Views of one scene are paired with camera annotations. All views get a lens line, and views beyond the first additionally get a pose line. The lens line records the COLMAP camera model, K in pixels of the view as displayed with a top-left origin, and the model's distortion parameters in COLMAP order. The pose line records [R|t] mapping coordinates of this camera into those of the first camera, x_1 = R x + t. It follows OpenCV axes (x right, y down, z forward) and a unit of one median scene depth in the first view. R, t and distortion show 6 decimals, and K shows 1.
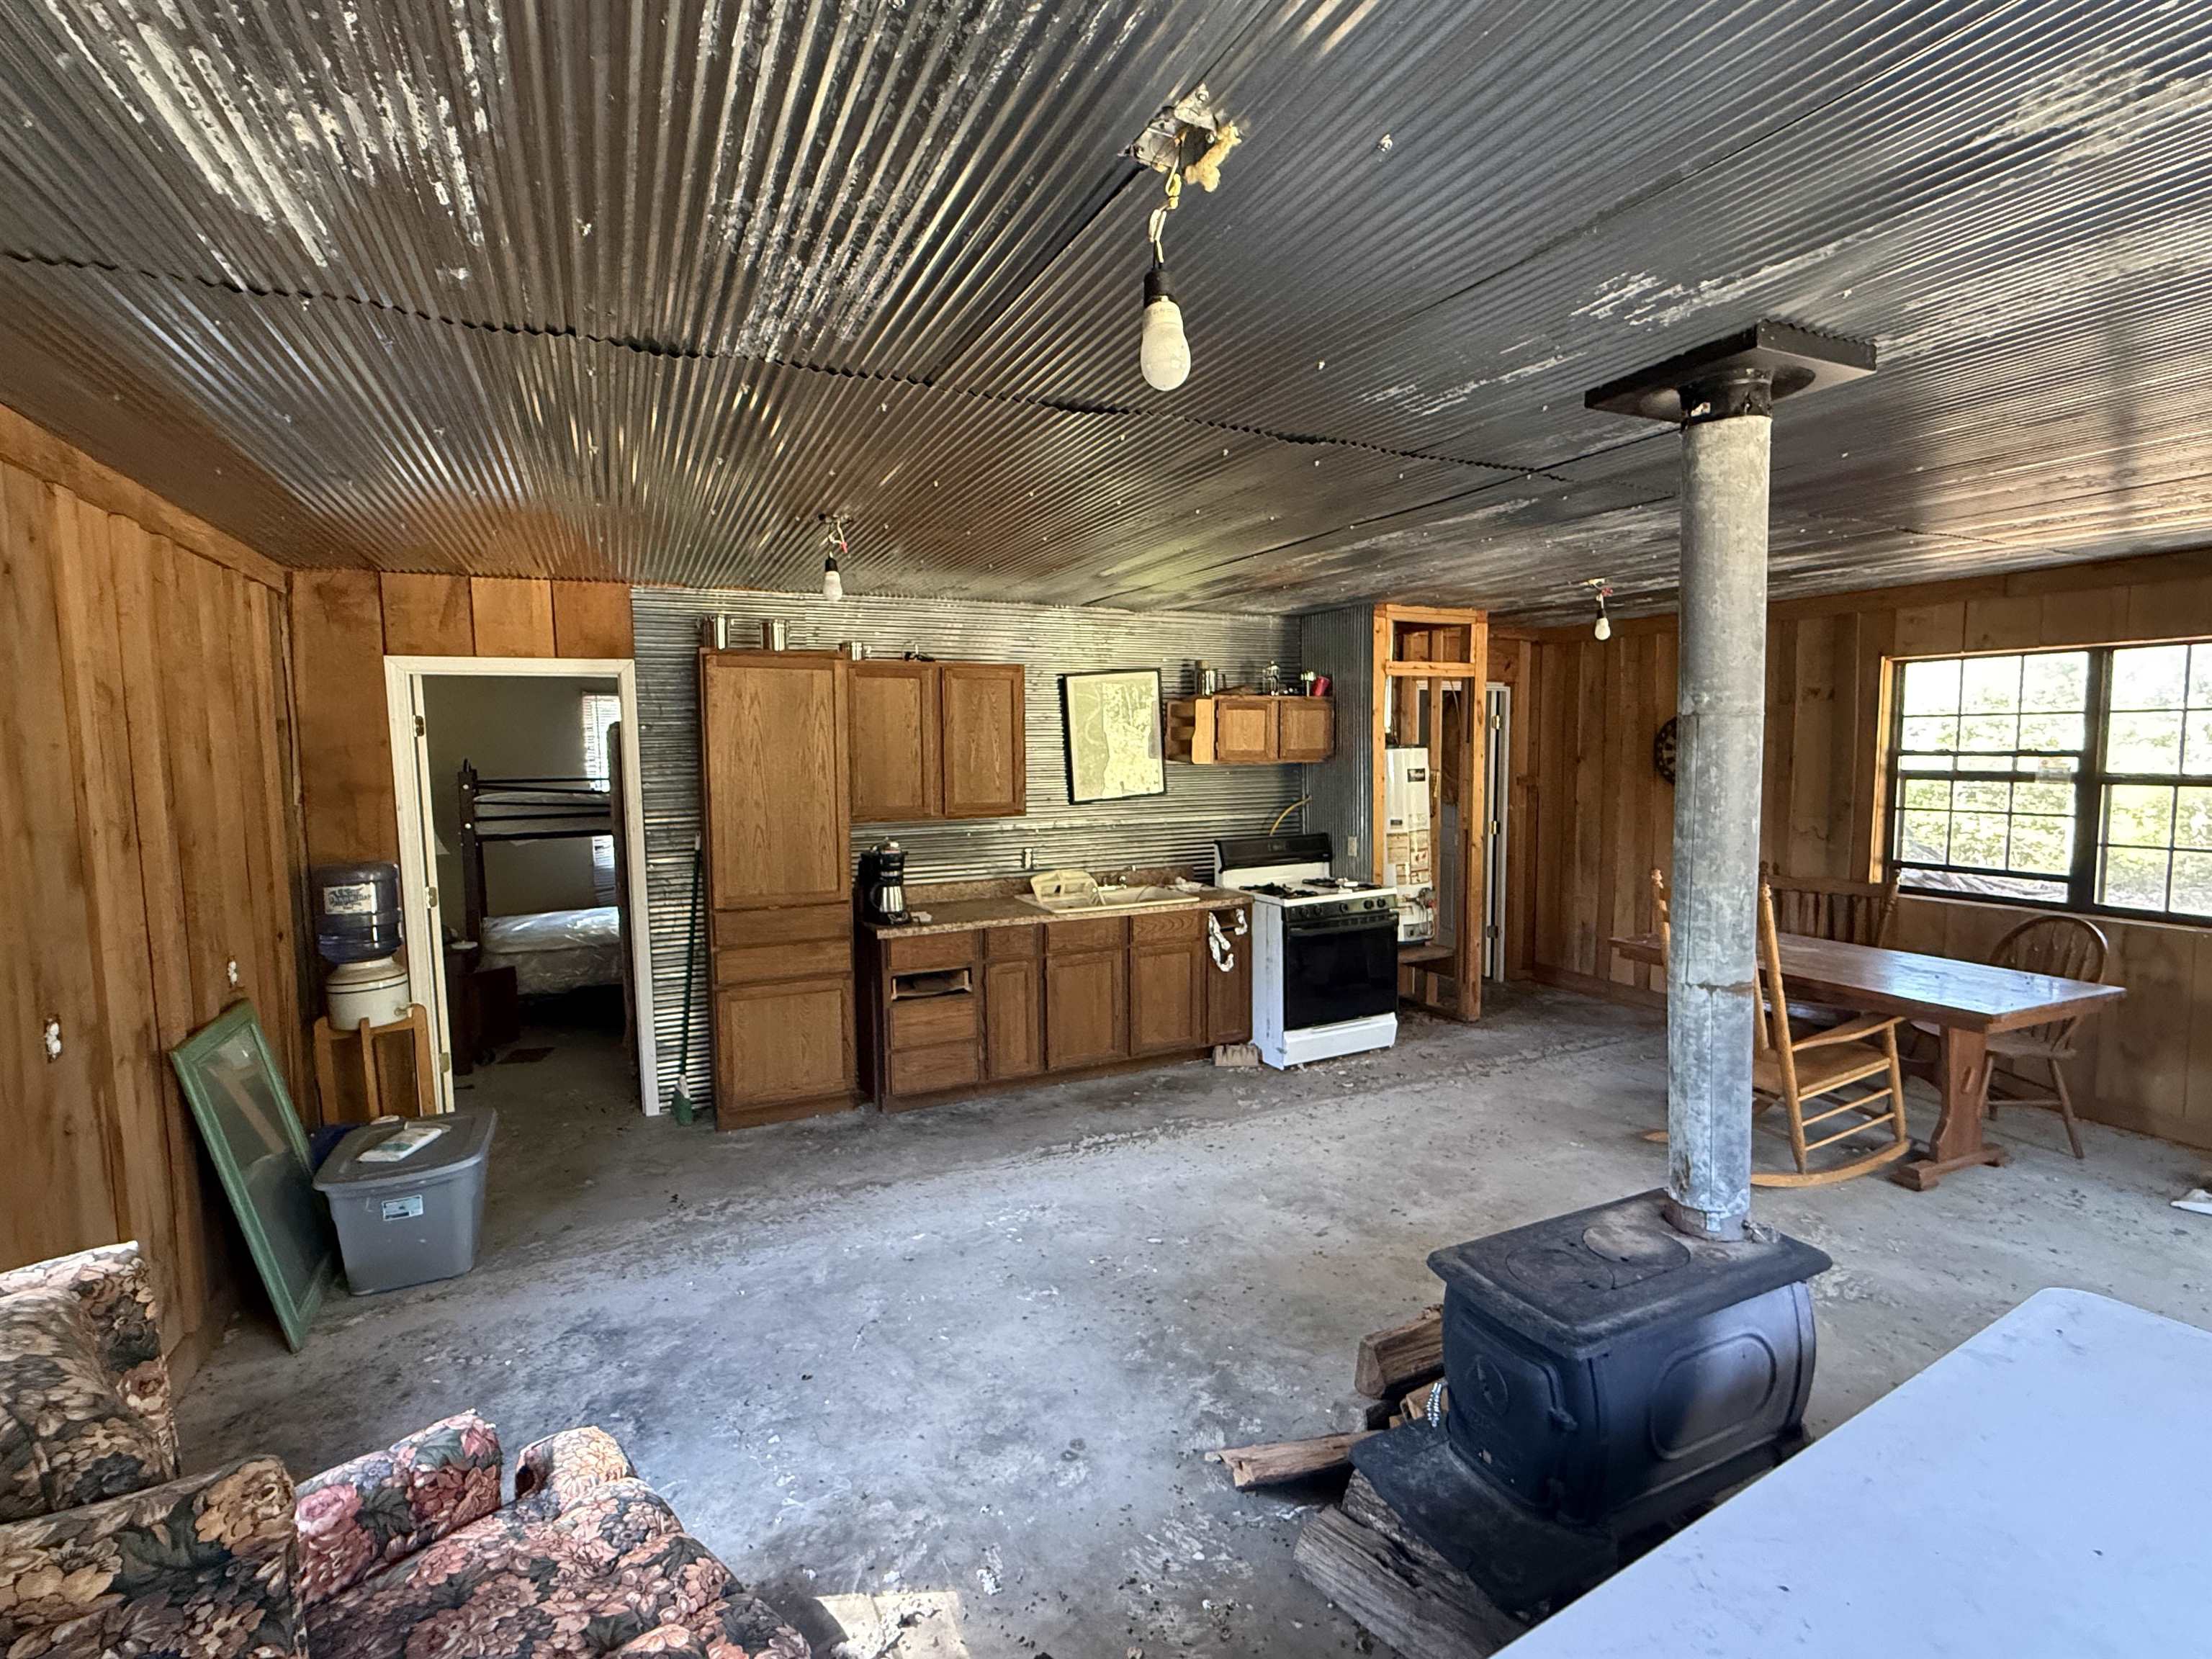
lens RADIAL K [[1022.8, 0, 1100.3], [0, 1022.8, 829.2], [0, 0, 1]] dist [-0.012782, -0.000485]
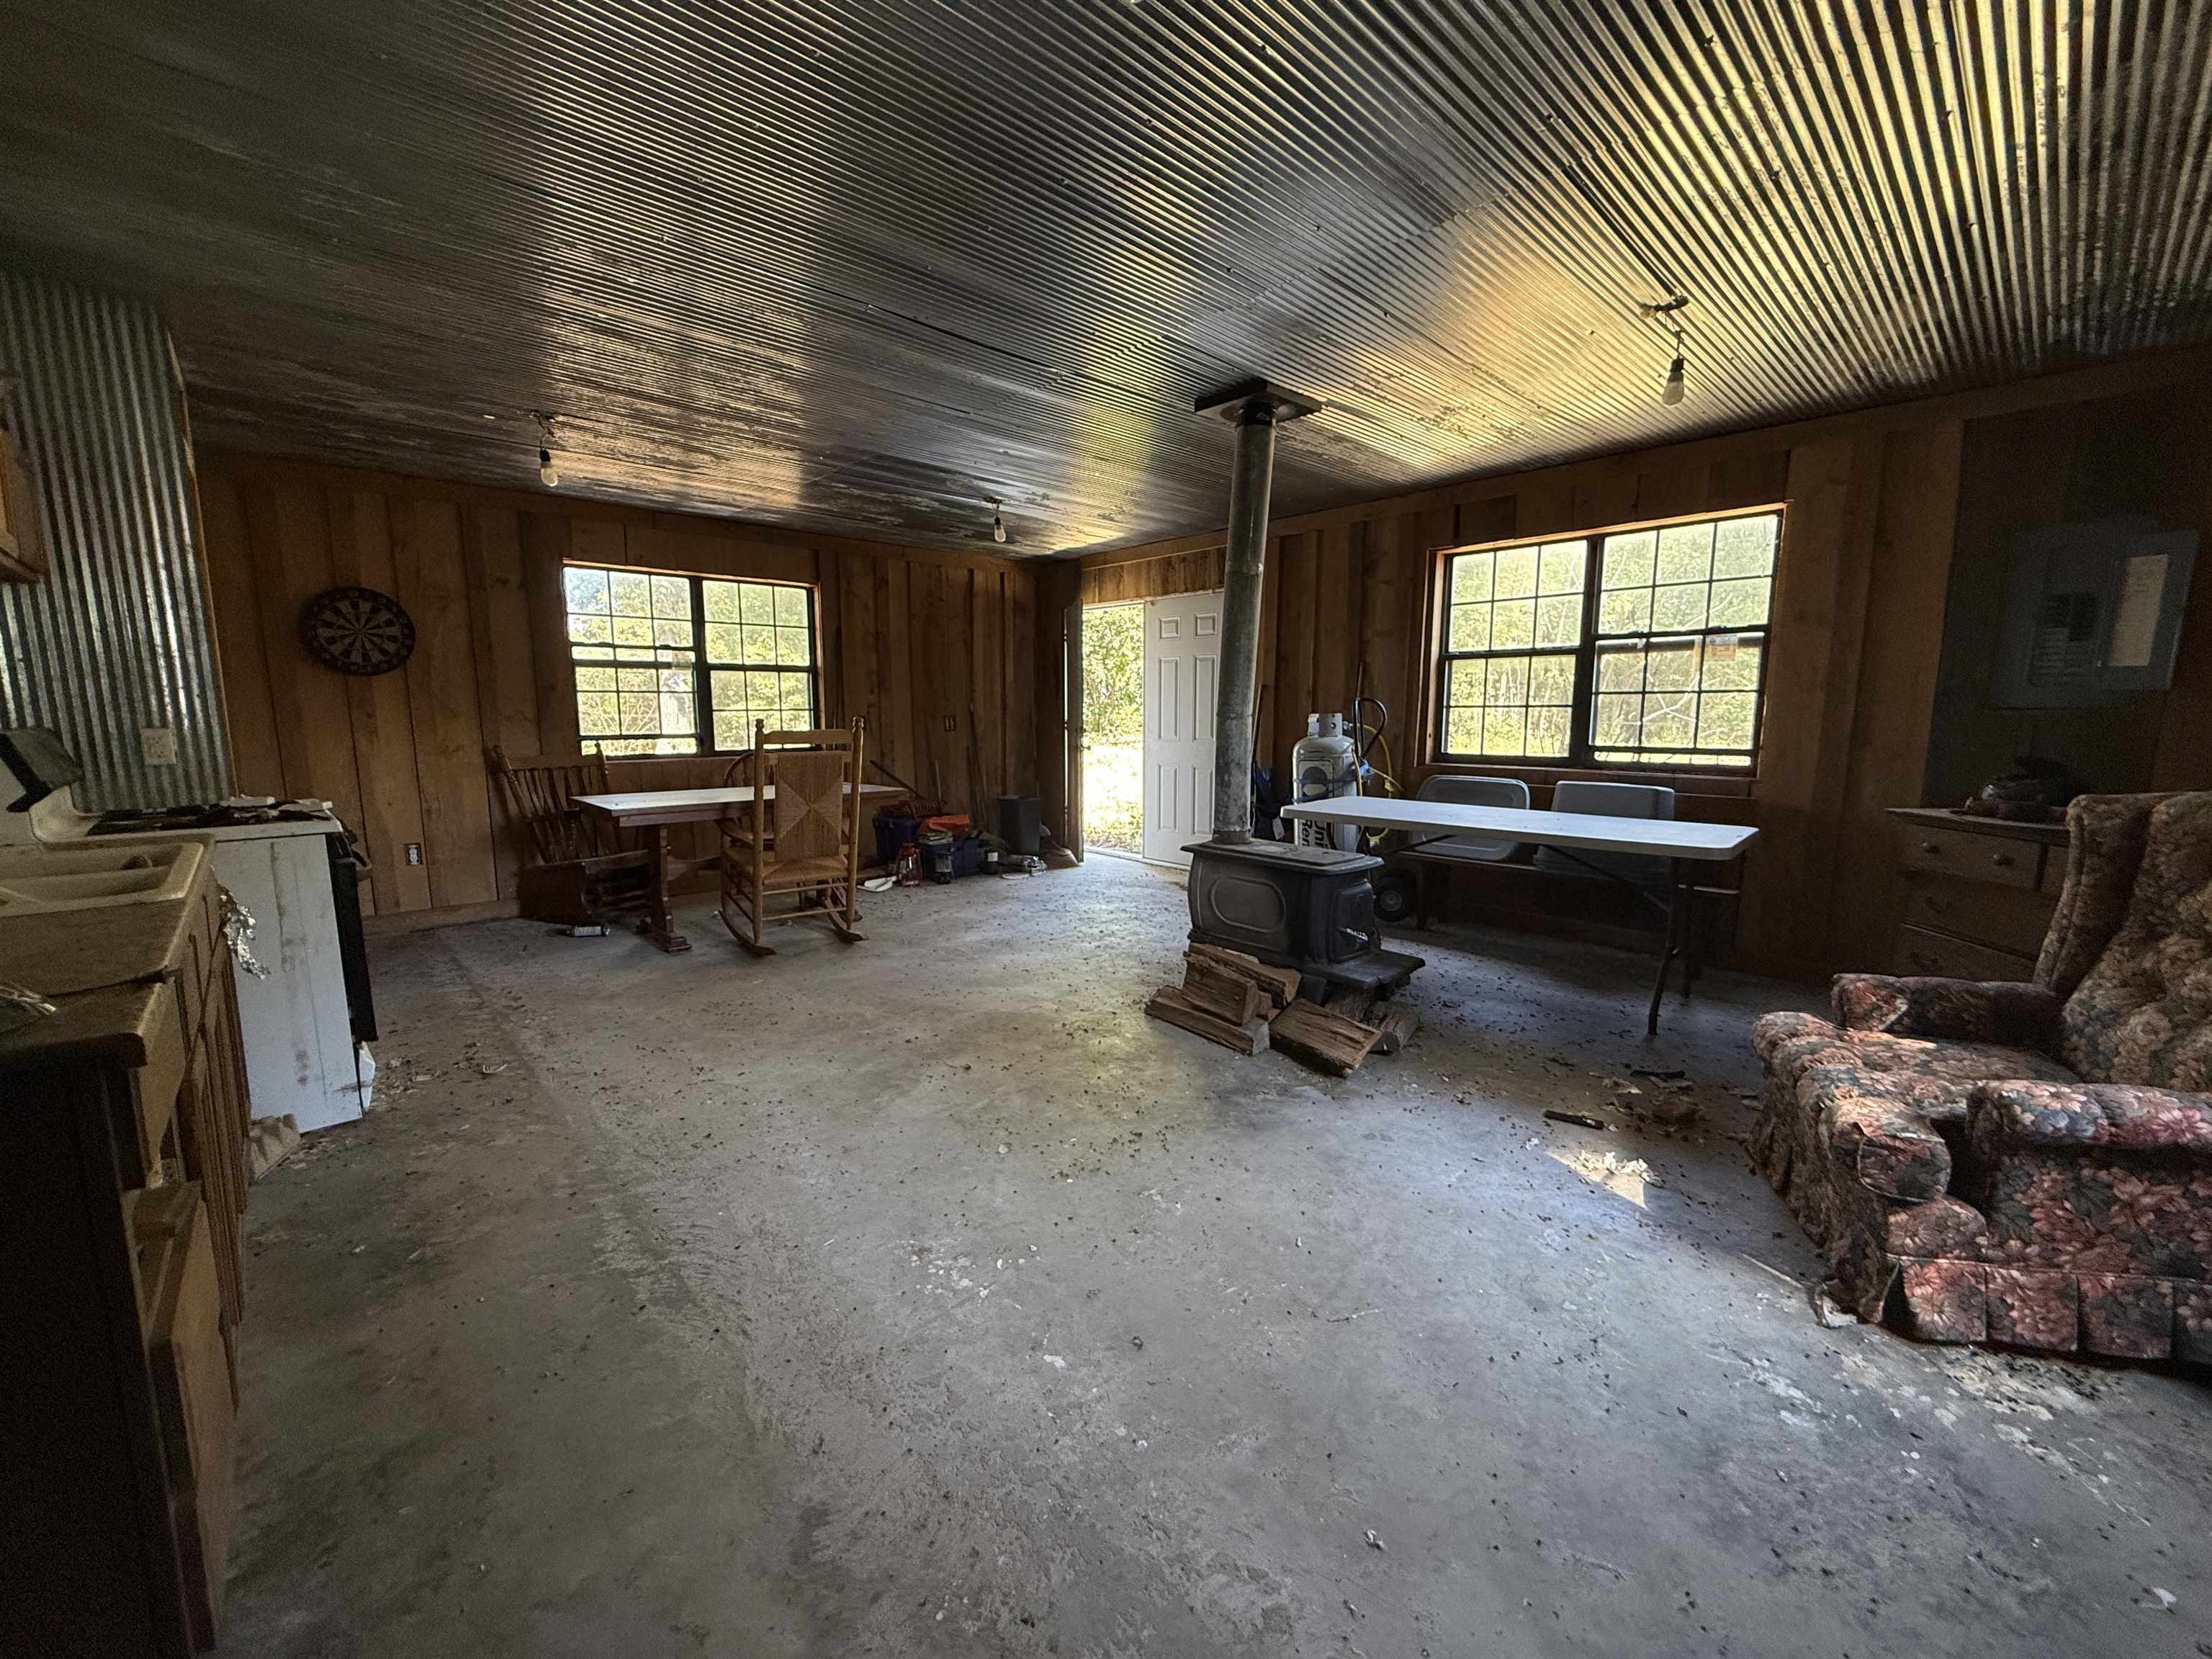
lens RADIAL K [[885.7, 0, 1101.3], [0, 885.7, 835.7], [0, 0, 1]] dist [0.000325, -0.000024]
pose [[-0.300437, -0.126170, 0.945420, -0.448050], [0.082620, 0.984044, 0.157580, 0.036975], [-0.950216, 0.125453, -0.285219, 0.805696]]
